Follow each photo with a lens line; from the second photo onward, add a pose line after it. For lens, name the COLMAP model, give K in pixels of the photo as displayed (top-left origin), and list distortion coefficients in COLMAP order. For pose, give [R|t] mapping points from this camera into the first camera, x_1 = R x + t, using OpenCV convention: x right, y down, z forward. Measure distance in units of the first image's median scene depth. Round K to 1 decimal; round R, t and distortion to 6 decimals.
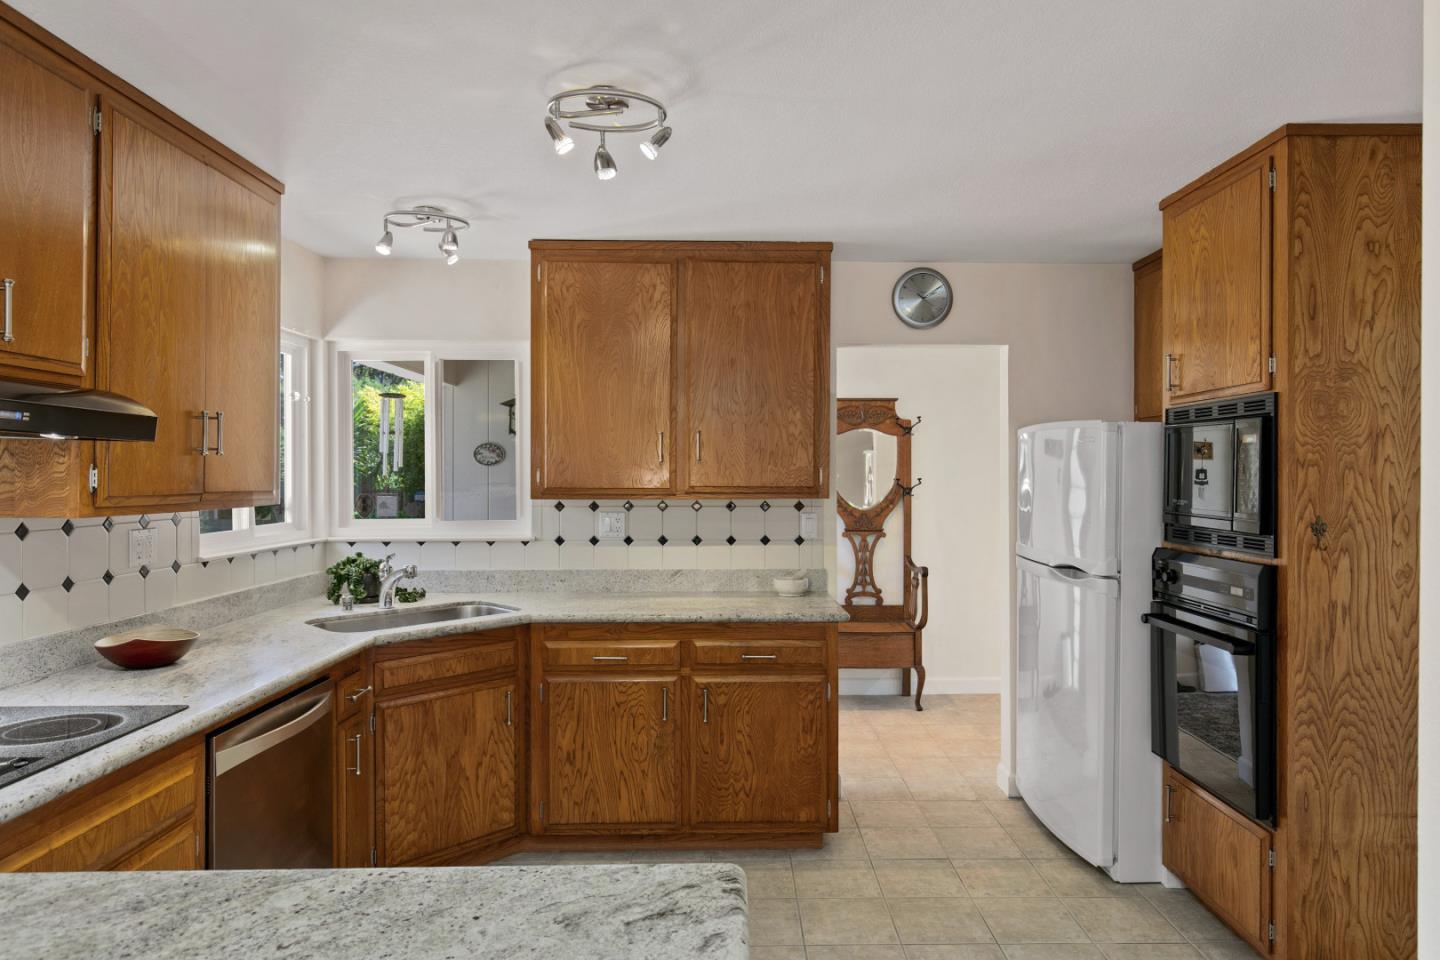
lens RADIAL K [[849.0, 0, 729.4], [0, 849.0, 479.8], [0, 0, 1]] dist [0.005632, -0.002237]
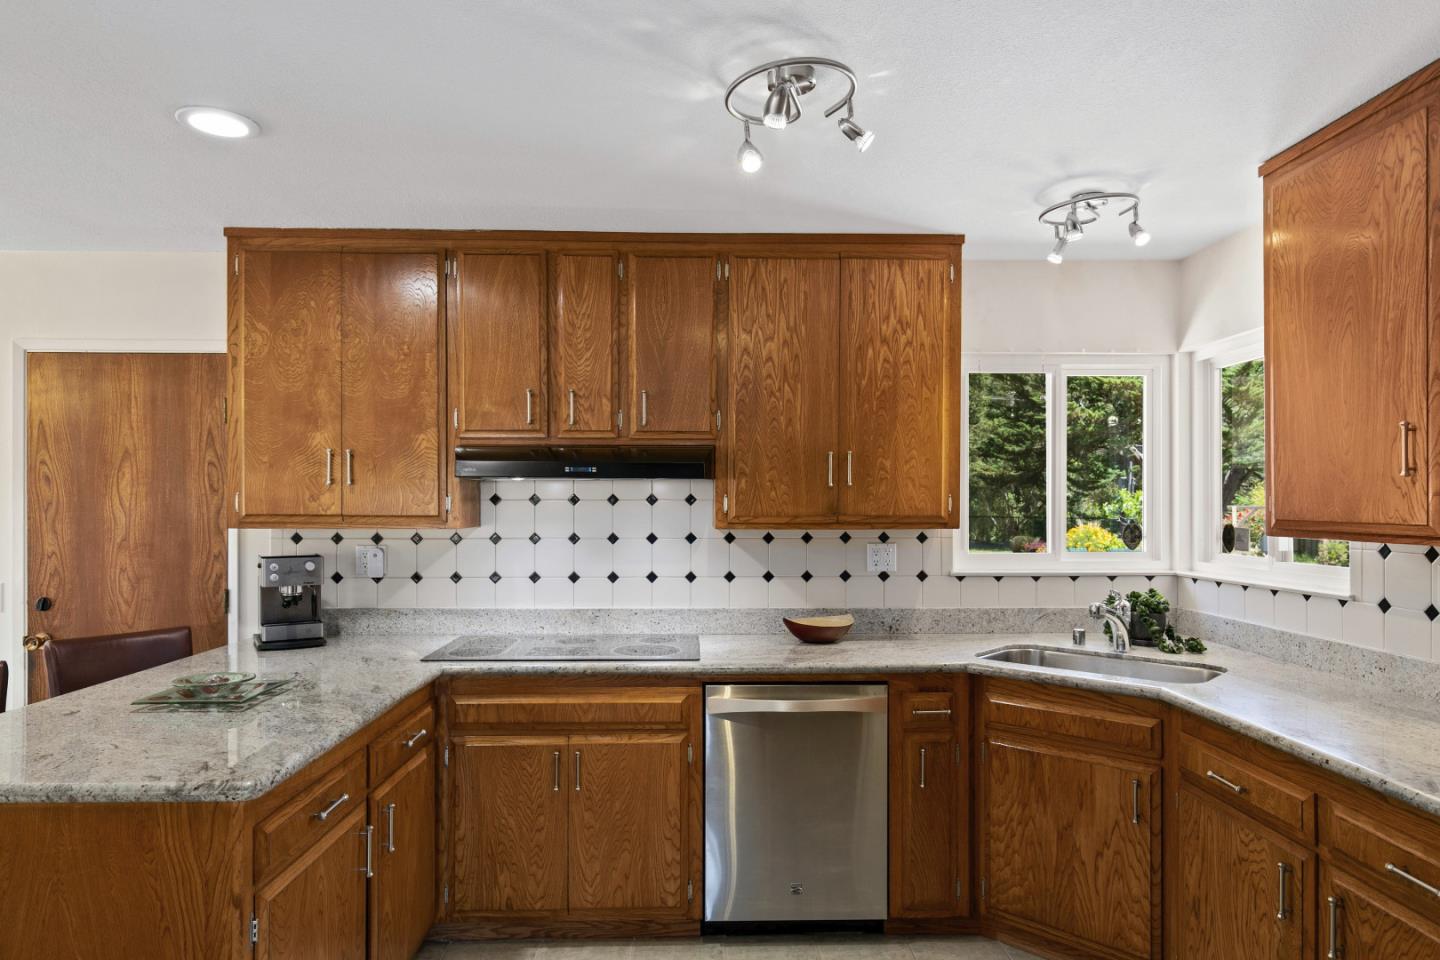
lens RADIAL K [[849.0, 0, 741.7], [0, 849.0, 506.0], [0, 0, 1]] dist [0.005632, -0.002237]
pose [[0.046827, 0.005215, -0.998889, 0.508604], [-0.003718, 0.999980, 0.005046, -0.003910], [0.998896, 0.003478, 0.046845, 0.617873]]
